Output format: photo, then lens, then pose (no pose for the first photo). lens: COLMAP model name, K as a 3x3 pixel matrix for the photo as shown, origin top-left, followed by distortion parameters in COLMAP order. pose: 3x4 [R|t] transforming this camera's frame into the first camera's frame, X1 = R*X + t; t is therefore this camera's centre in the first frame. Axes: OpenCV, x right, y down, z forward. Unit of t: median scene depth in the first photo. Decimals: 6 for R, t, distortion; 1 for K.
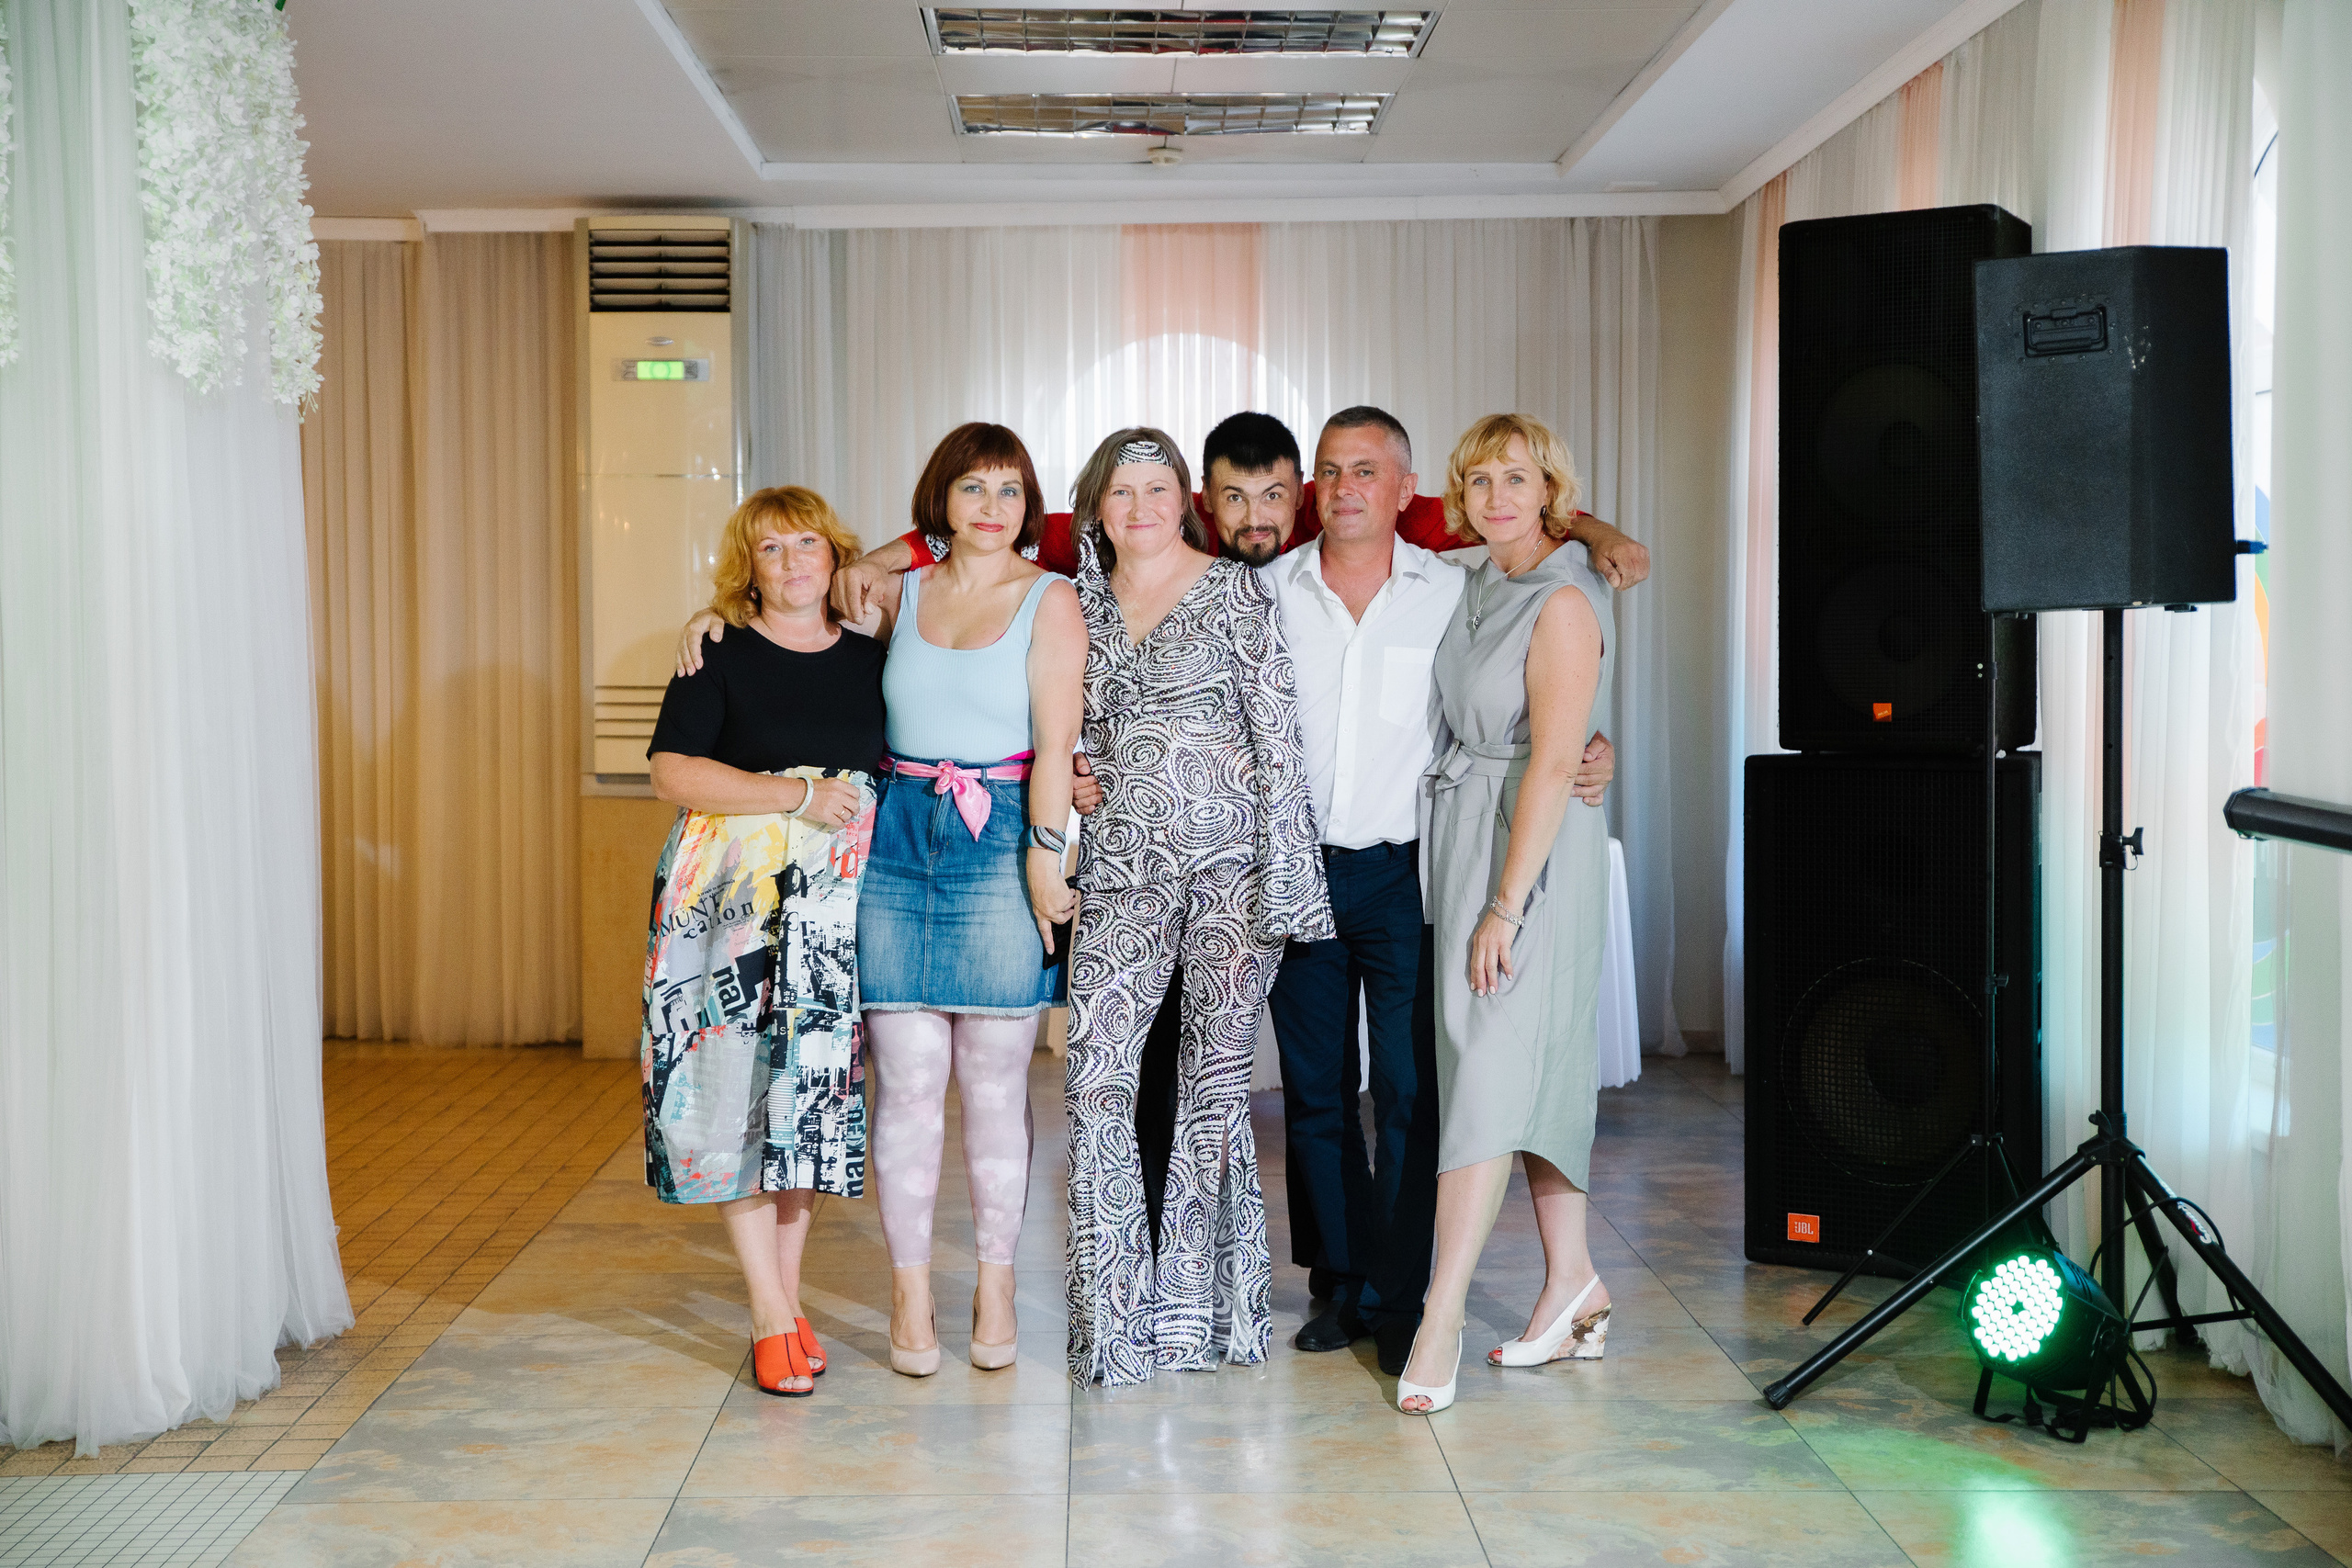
lens RADIAL K [[3491.7, 0, 1133.7], [0, 3491.7, 773.7], [0, 0, 1]] dist [0.129318, 0.000000]
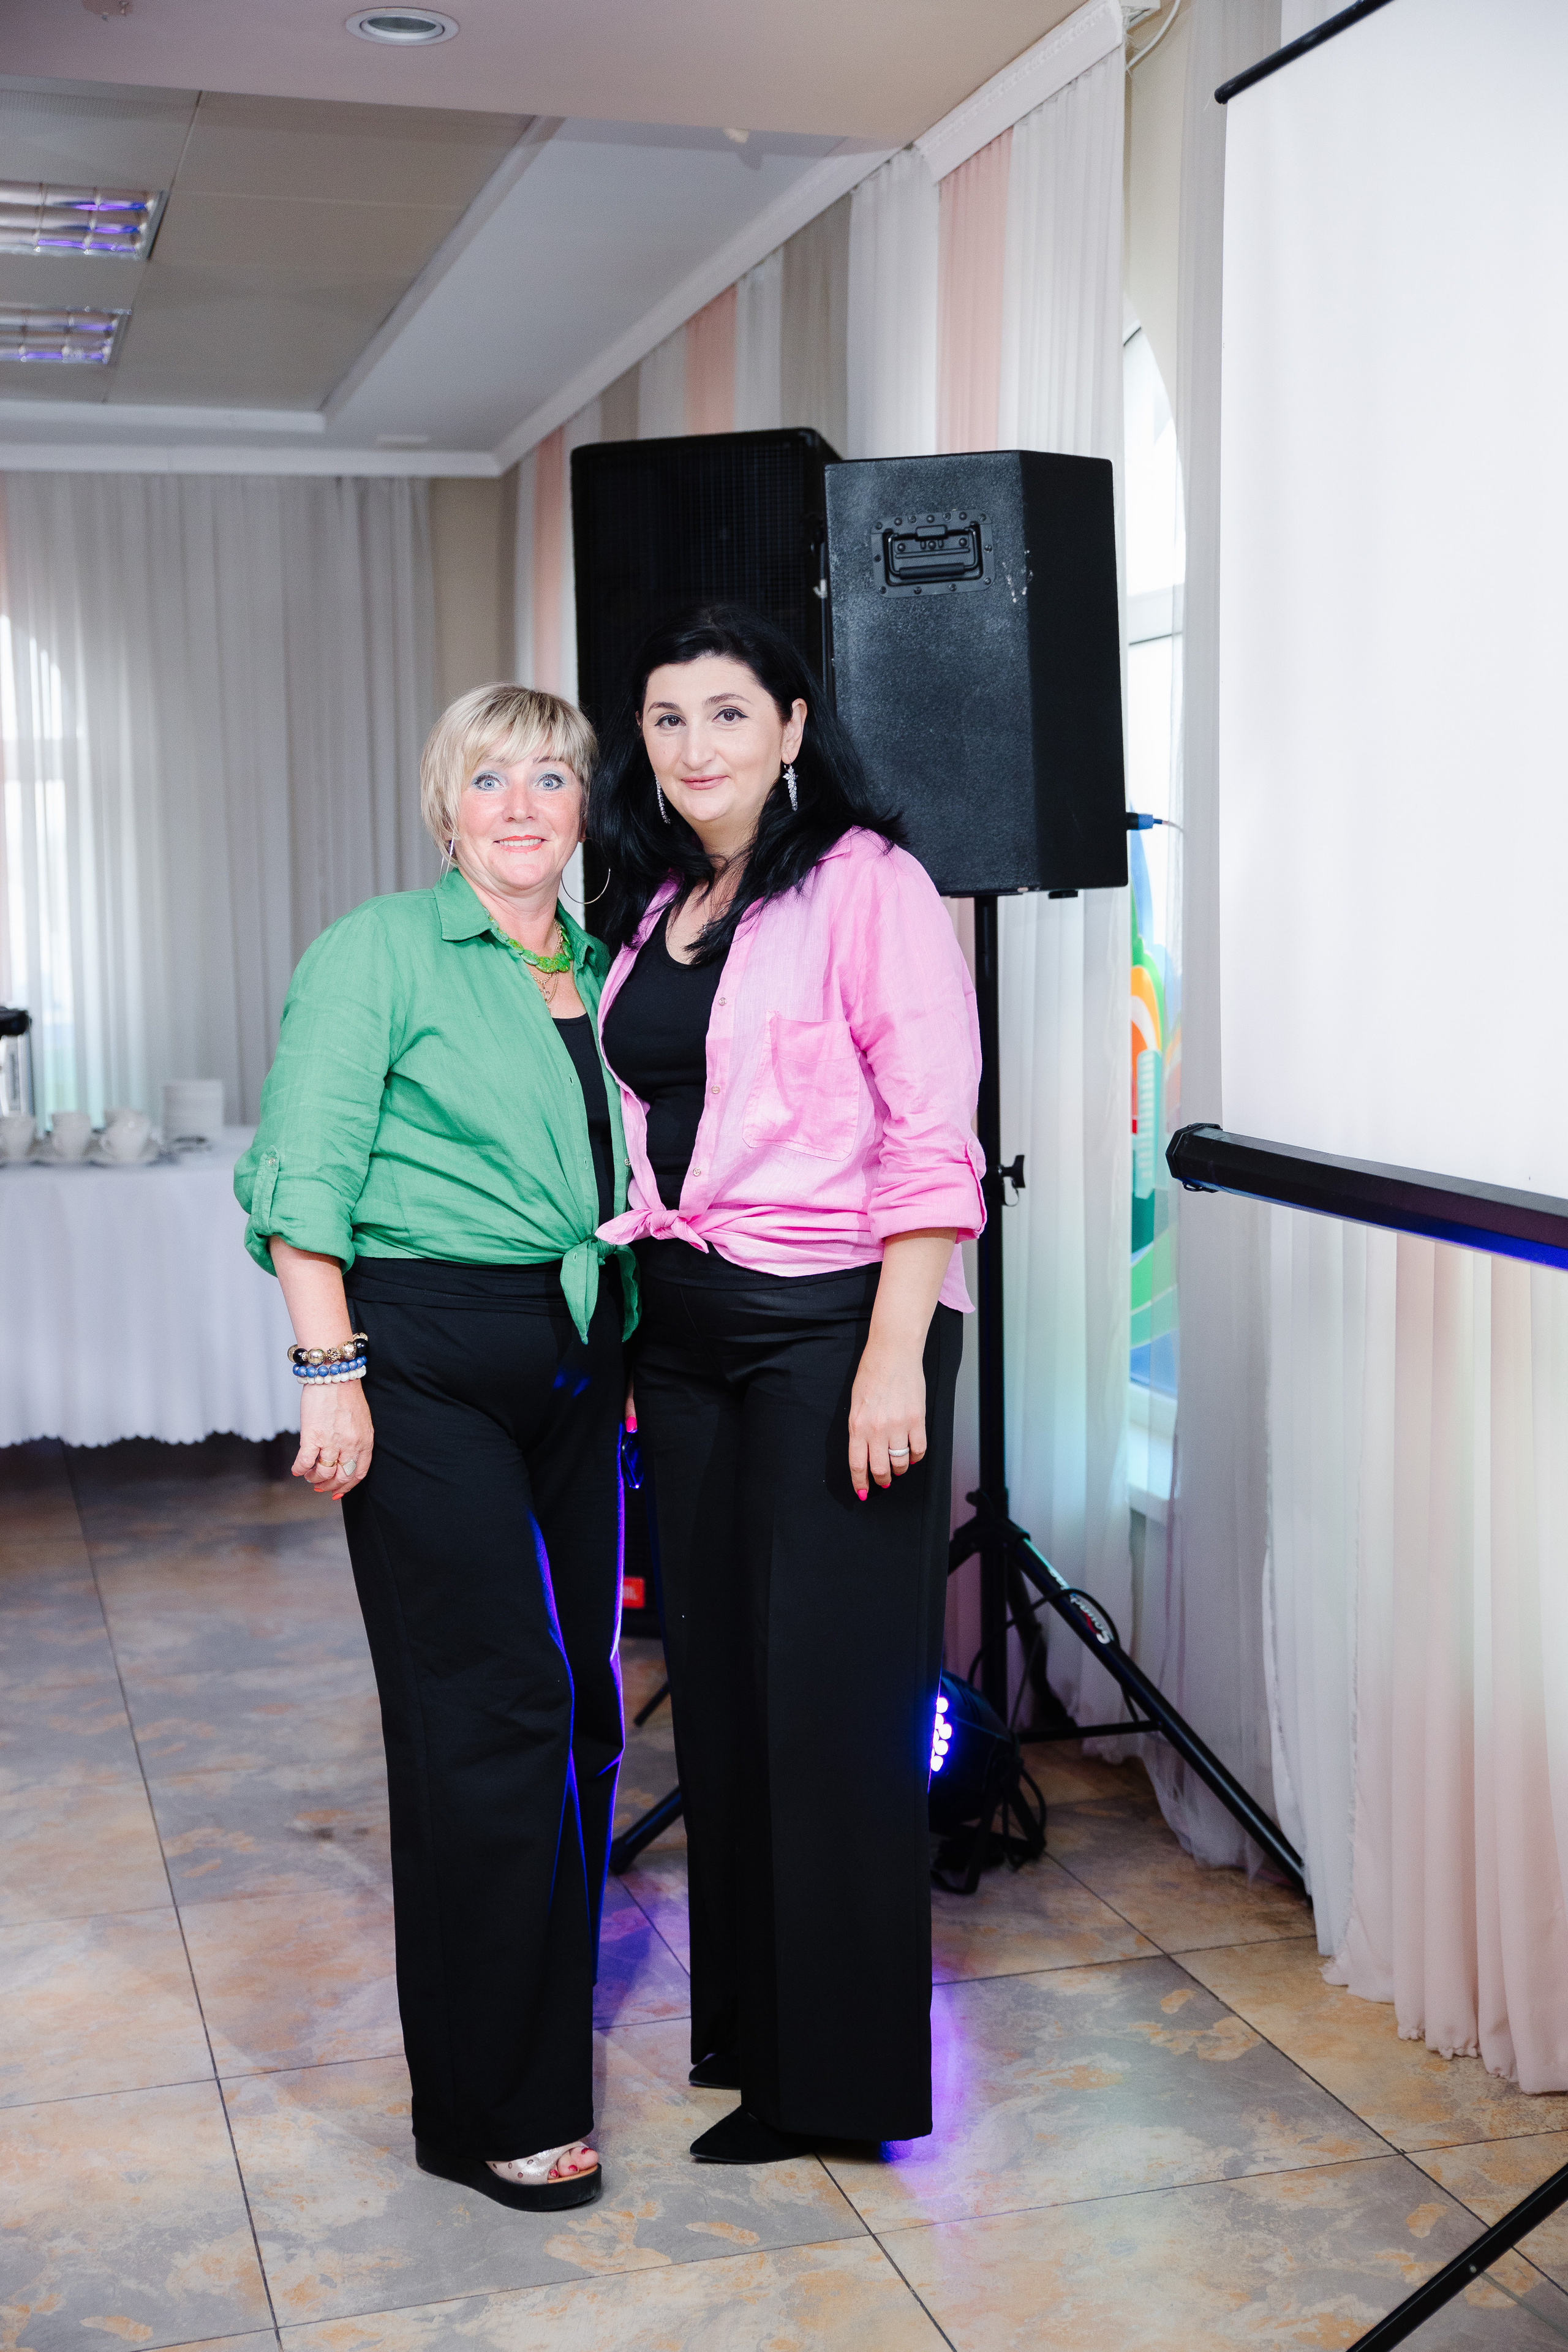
lens RADIAL K [[2981.1, 0, 786.0], [0, 2981.1, 1162.8], [0, 0, 1]] dist [0.034901, 0.000000]
pose [[0.965151, -0.033921, 0.259486, 0.039828], [0.021966, 0.998565, 0.048832, -0.016430], [-0.260770, -0.041431, 0.964512, 0.283900]]
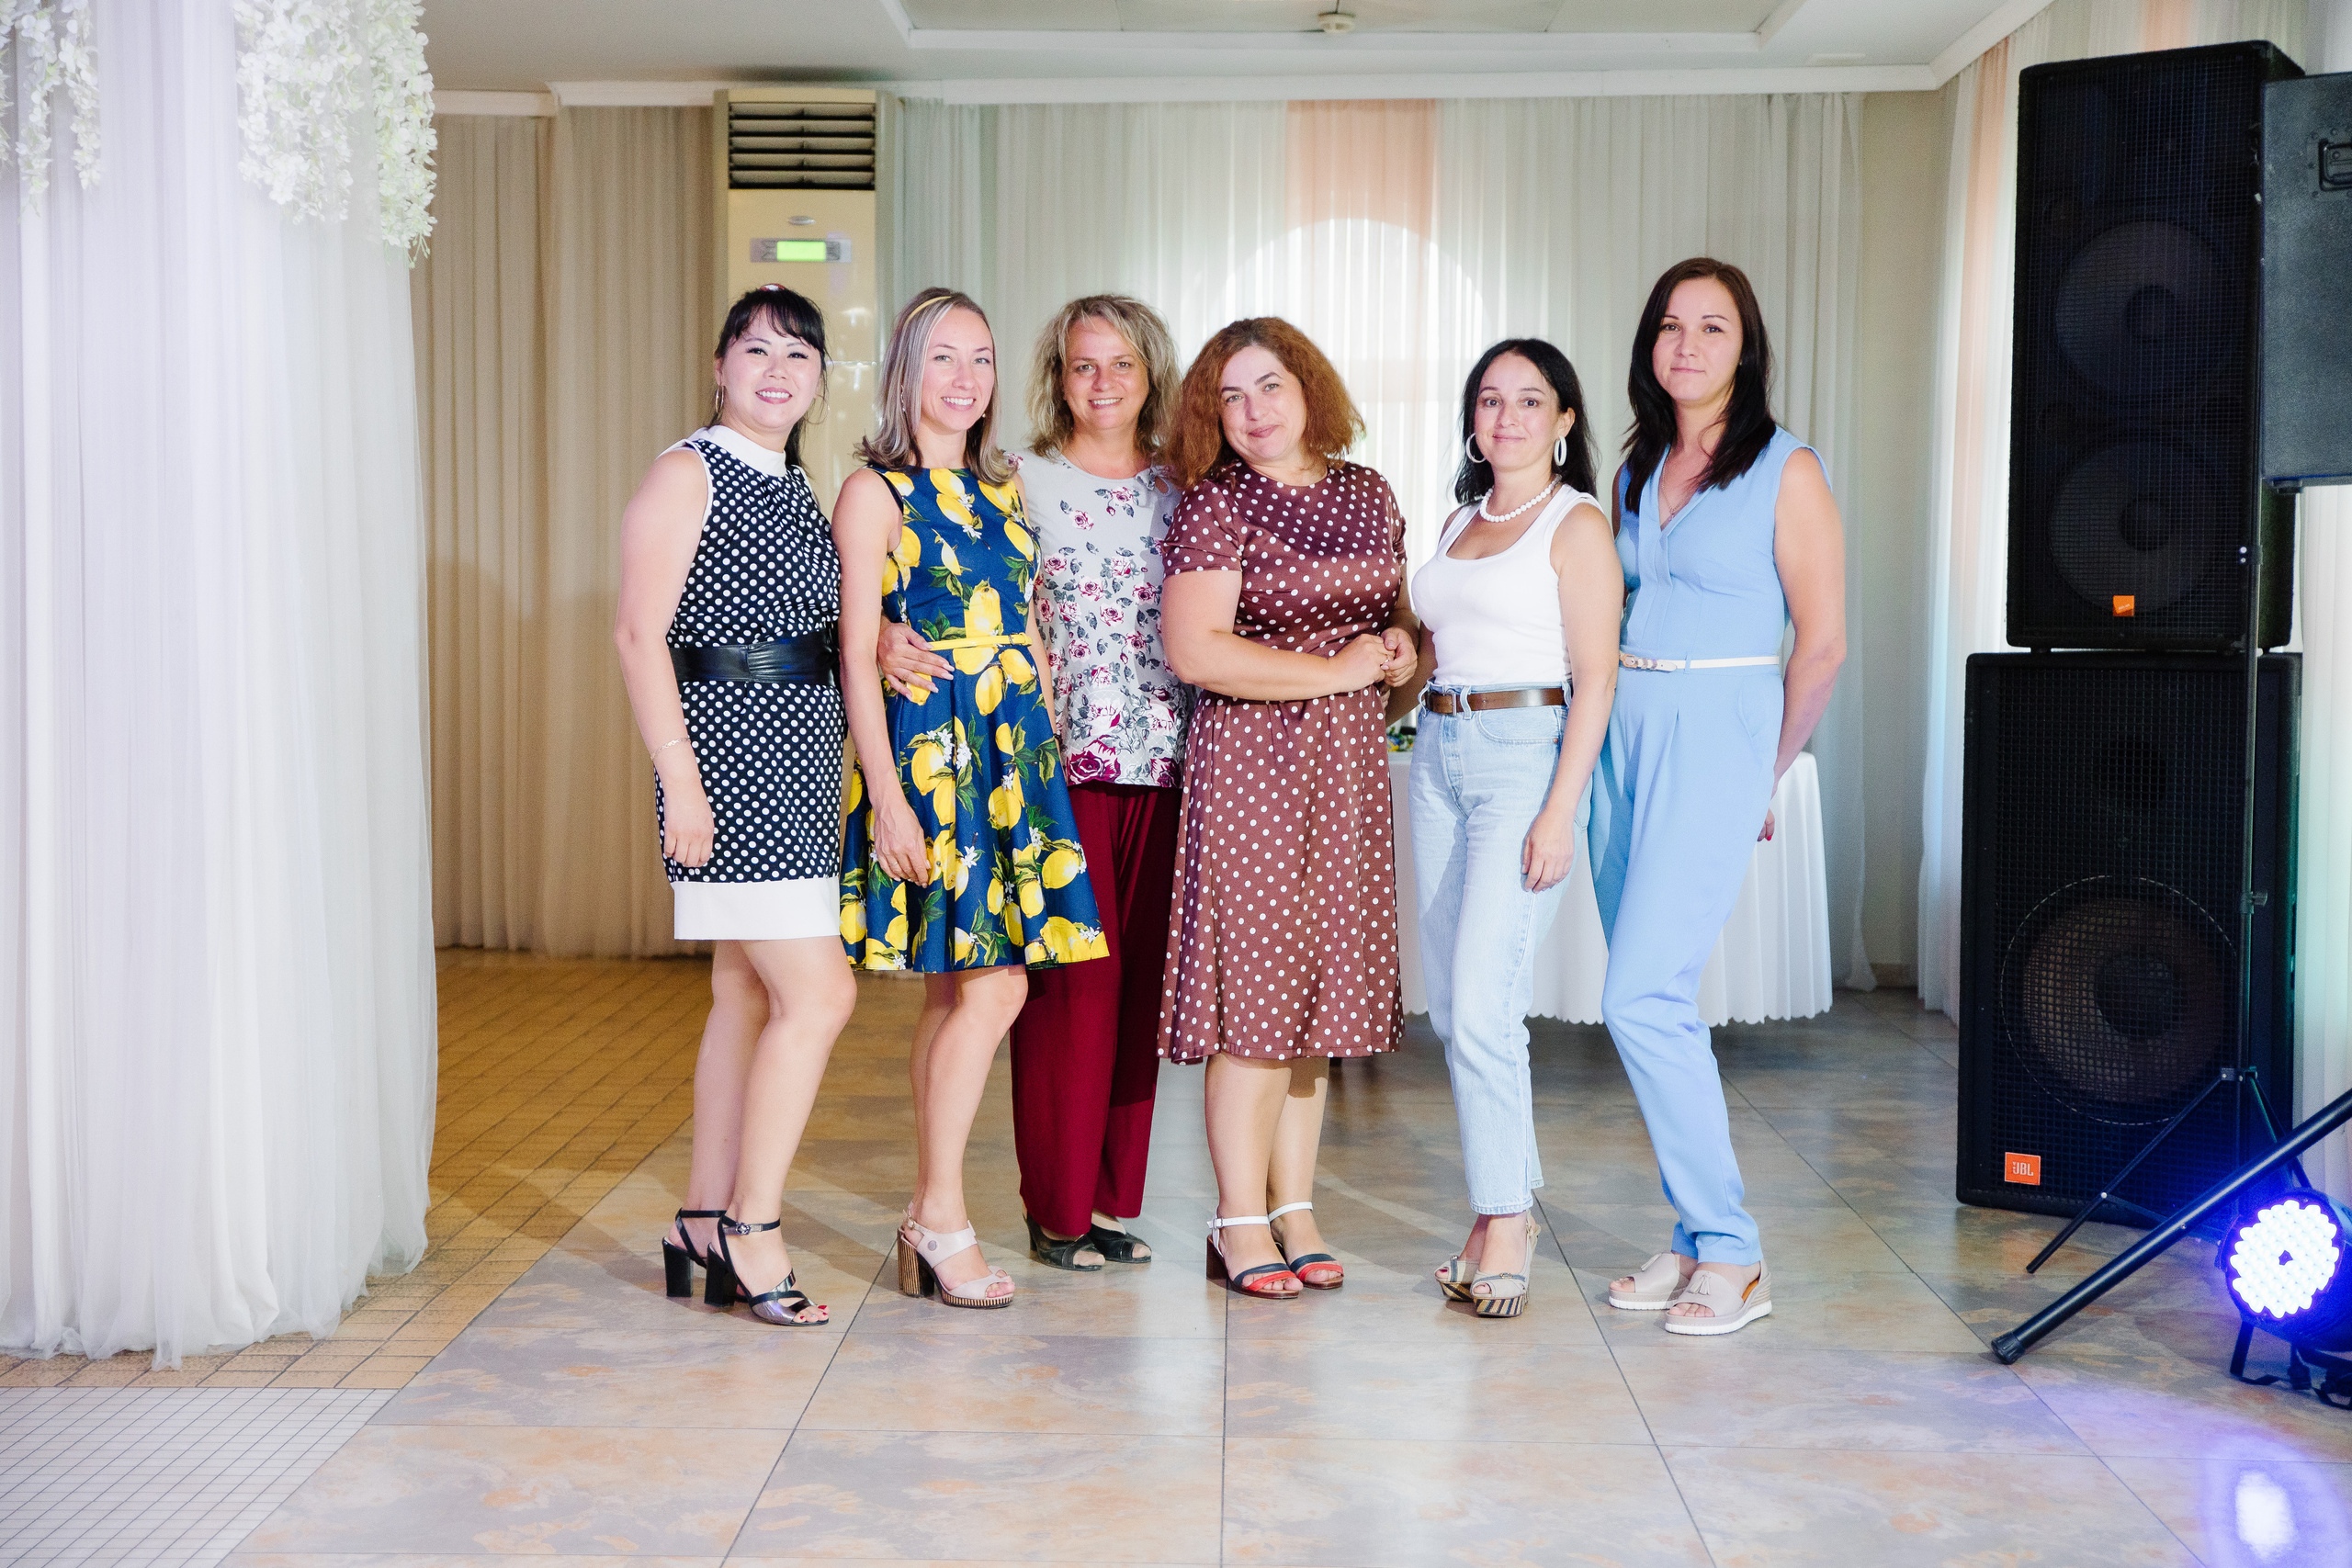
lens RADIAL K [[3491.7, 0, 1115.6], [0, 3491.7, 778.3], [0, 0, 1]] dist [0.129318, 0.000000]
pose [[0.998847, 0.015016, -0.045604, -0.006025], [-0.014213, 0.999739, 0.017875, 0.015098], [0.045860, -0.017206, 0.998800, 0.075312]]
